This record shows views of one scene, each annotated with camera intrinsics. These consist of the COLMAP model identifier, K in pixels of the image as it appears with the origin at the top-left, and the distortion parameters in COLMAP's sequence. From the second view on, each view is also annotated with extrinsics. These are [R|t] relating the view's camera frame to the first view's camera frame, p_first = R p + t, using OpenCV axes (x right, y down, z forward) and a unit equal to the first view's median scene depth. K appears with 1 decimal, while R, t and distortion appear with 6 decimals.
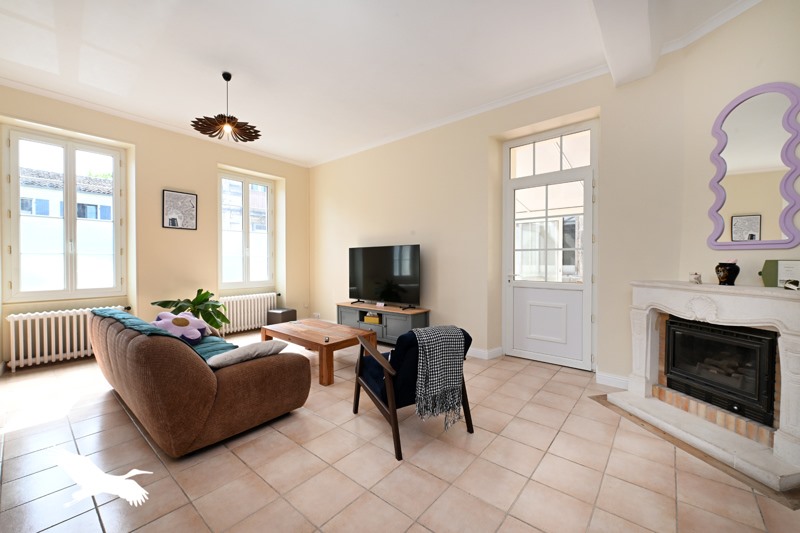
lens RADIAL K [[315.6, 0, 400.0], [0, 315.6, 266.5], [0, 0, 1]] dist [-0.048995, -0.000095]
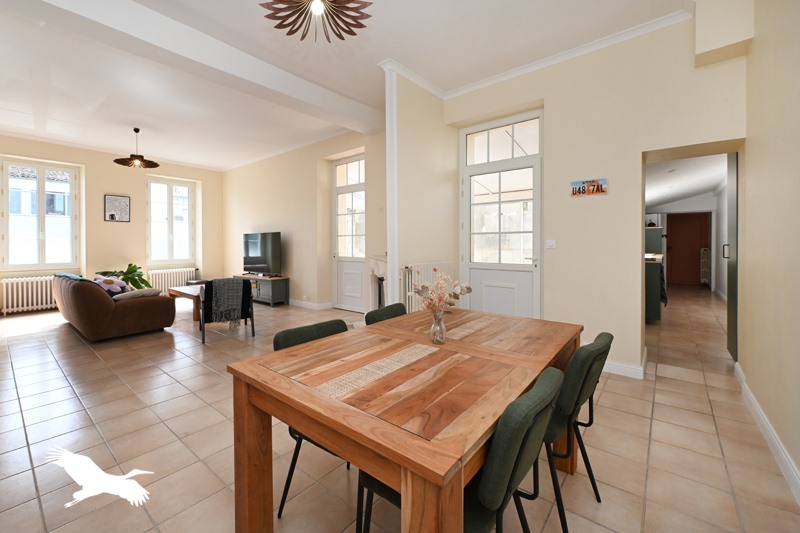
lens RADIAL K [[328.7, 0, 402.0], [0, 328.7, 248.6], [0, 0, 1]] dist [-0.058788, 0.000240]
pose [[0.999265, -0.003762, 0.038152, 0.602082], [0.003979, 0.999976, -0.005601, 0.017901], [-0.038130, 0.005749, 0.999256, -0.545573]]
